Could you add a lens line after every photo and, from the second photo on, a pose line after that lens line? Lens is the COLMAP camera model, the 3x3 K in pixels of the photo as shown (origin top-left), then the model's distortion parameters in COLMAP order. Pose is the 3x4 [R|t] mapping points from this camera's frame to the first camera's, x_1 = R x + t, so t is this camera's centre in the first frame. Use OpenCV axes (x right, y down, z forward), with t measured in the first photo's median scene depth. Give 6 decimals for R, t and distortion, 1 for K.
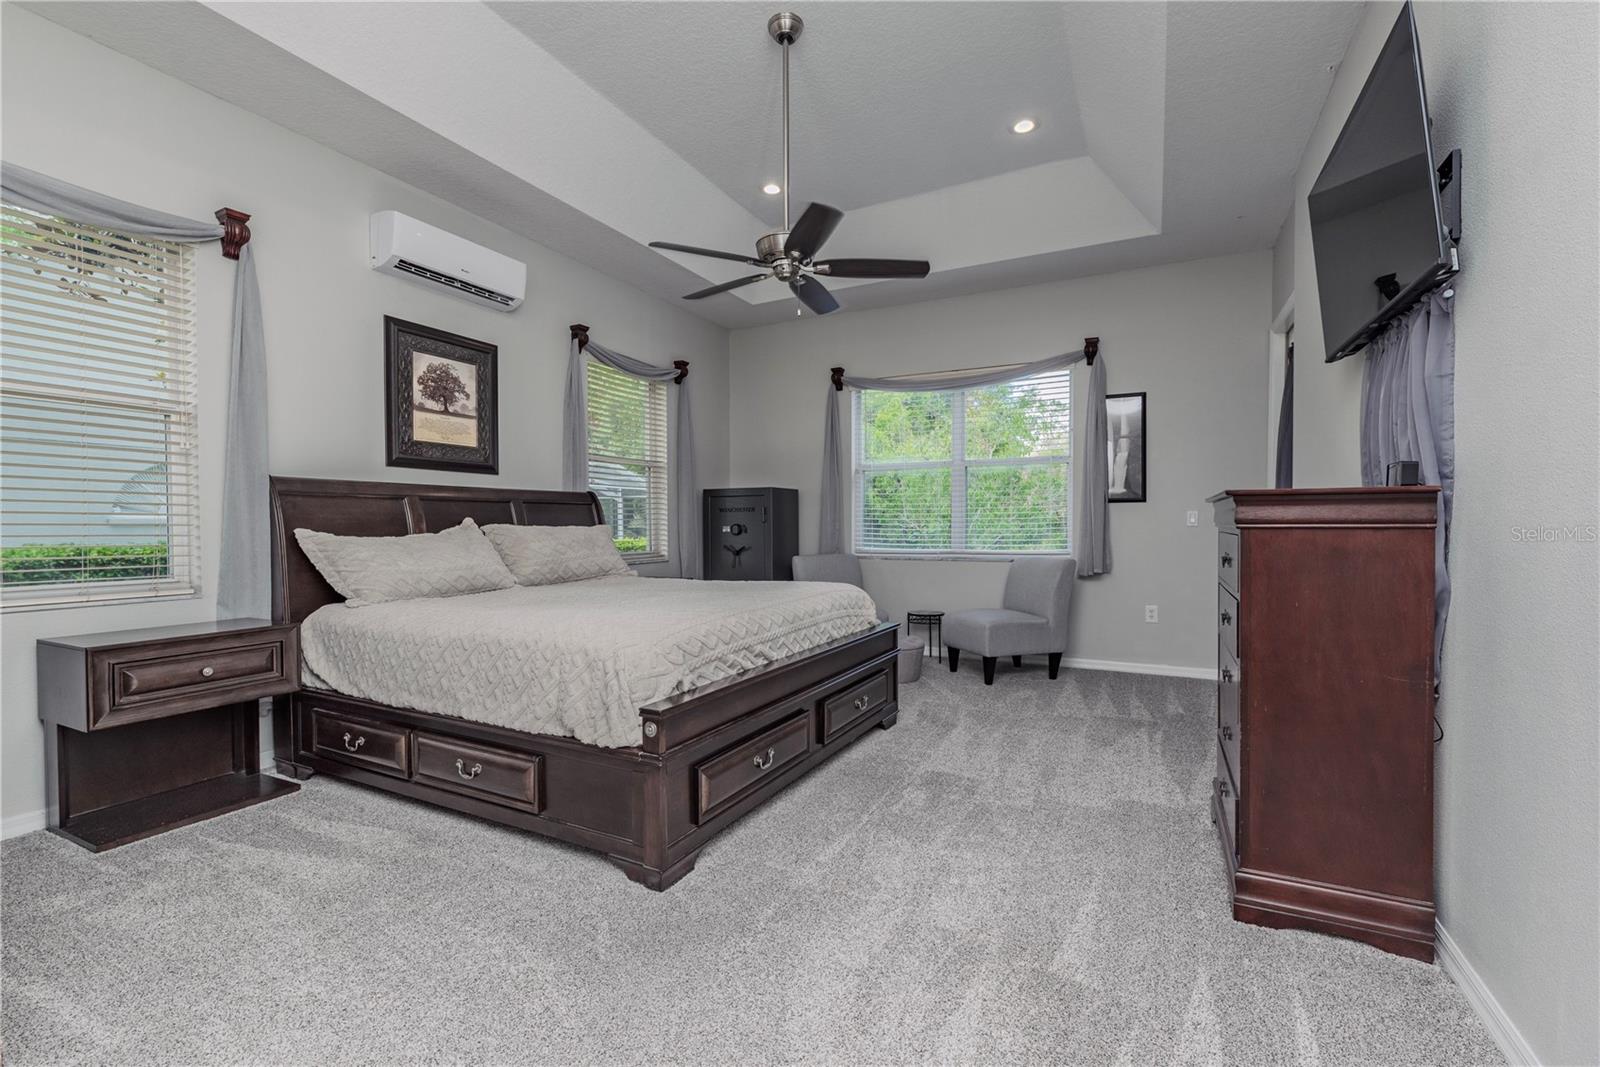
lens RADIAL K [[718.2, 0, 799.1], [0, 718.2, 519.0], [0, 0, 1]] dist [0.001626, 0.000190]
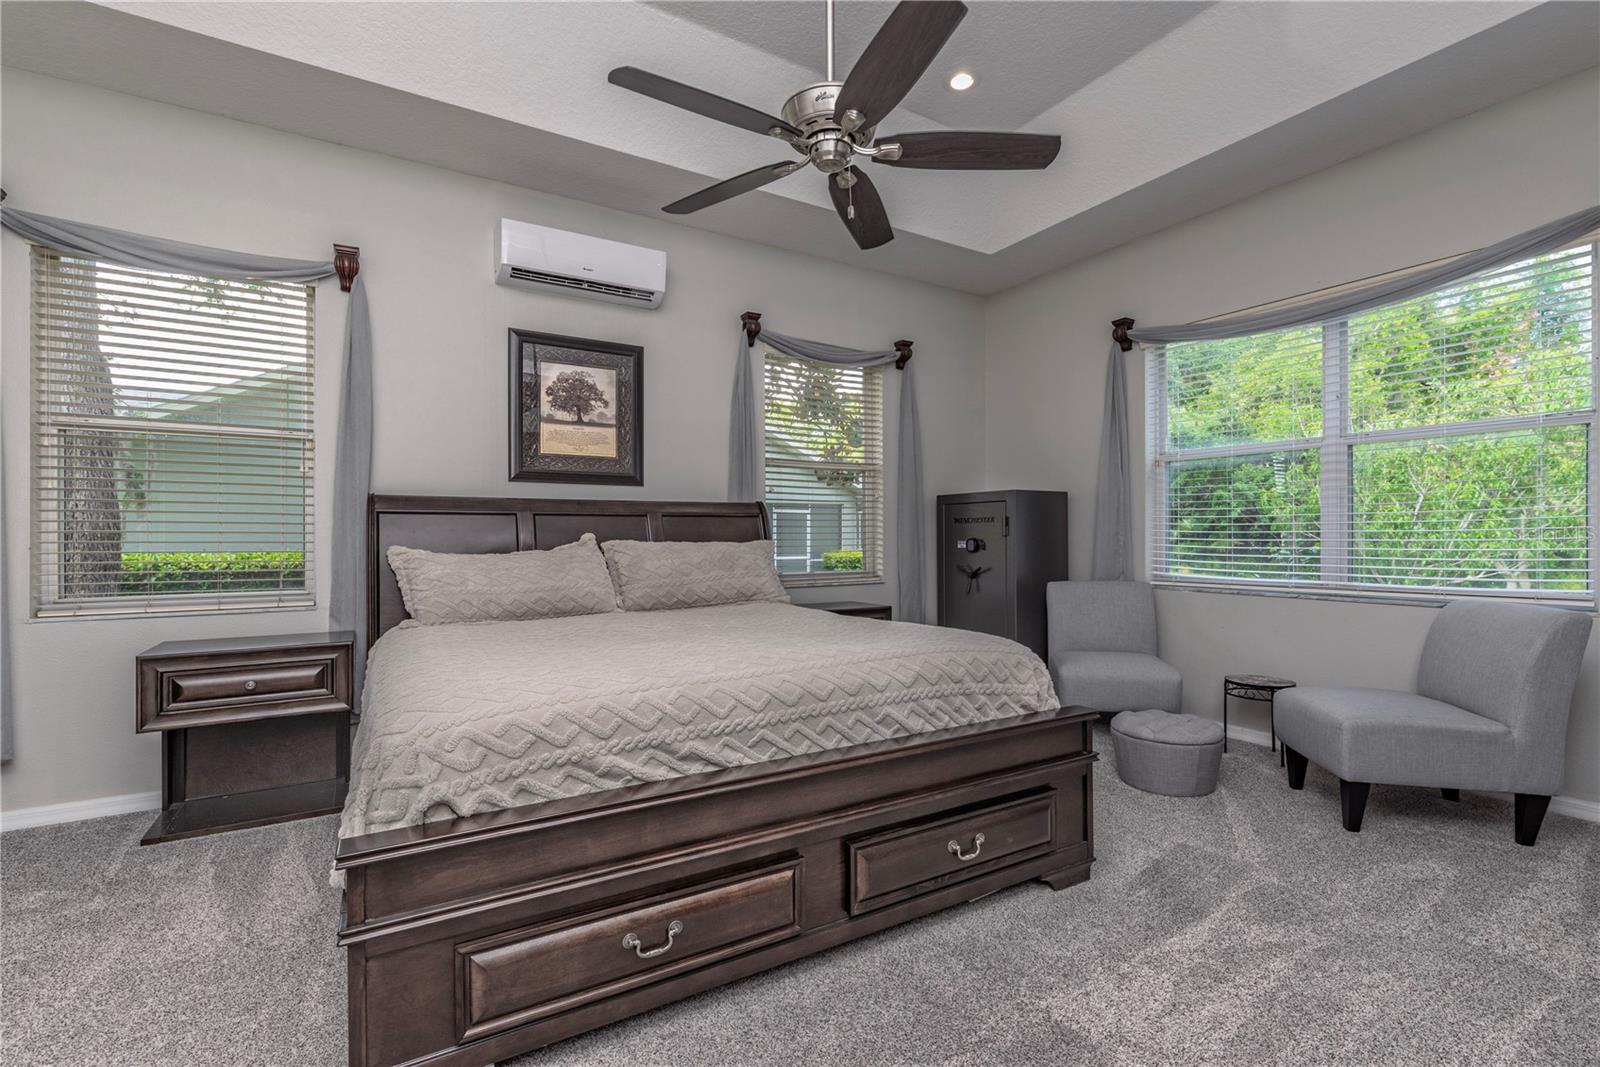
lens RADIAL K [[691.2, 0, 797.9], [0, 691.2, 527.7], [0, 0, 1]] dist [-0.000015, -0.000112]
pose [[0.834514, -0.005575, -0.550958, 0.252745], [0.004841, 0.999984, -0.002785, -0.005318], [0.550965, -0.000343, 0.834528, 0.396018]]
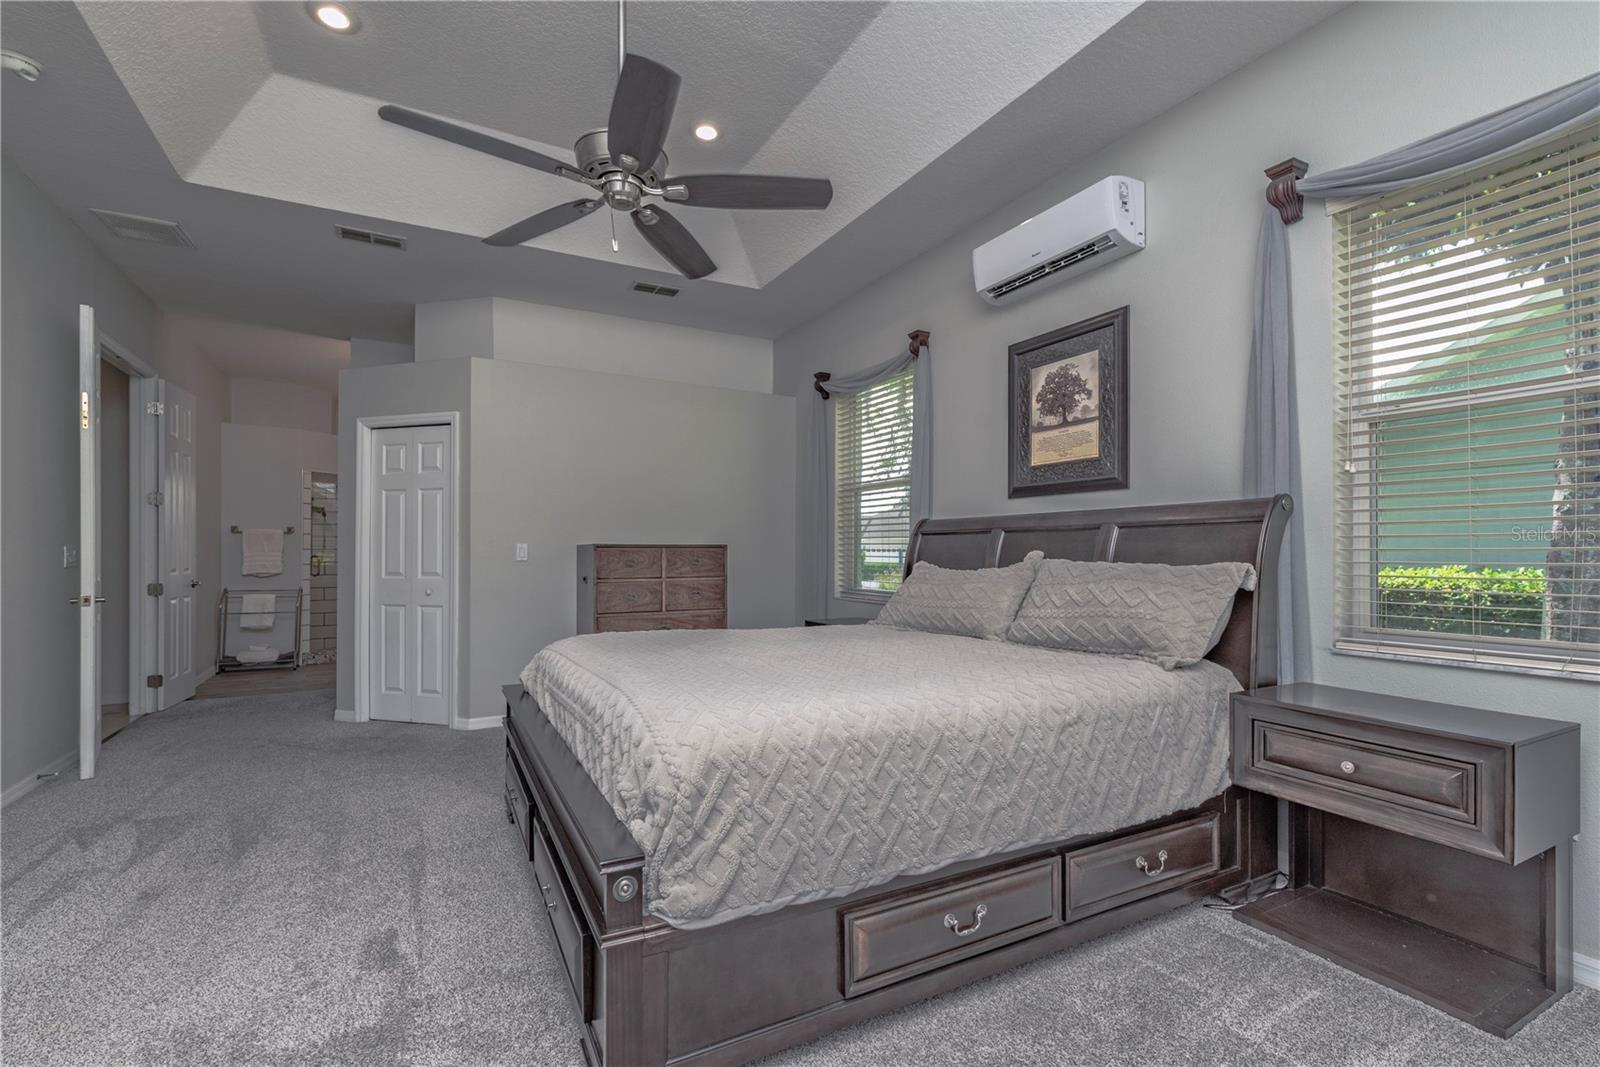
lens RADIAL K [[710.1, 0, 788.3], [0, 710.1, 537.2], [0, 0, 1]] dist [0.000524, -0.000258]
pose [[-0.585513, -0.015119, -0.810522, 0.358491], [0.002436, 0.999789, -0.020409, -0.001510], [0.810659, -0.013924, -0.585353, 1.220014]]
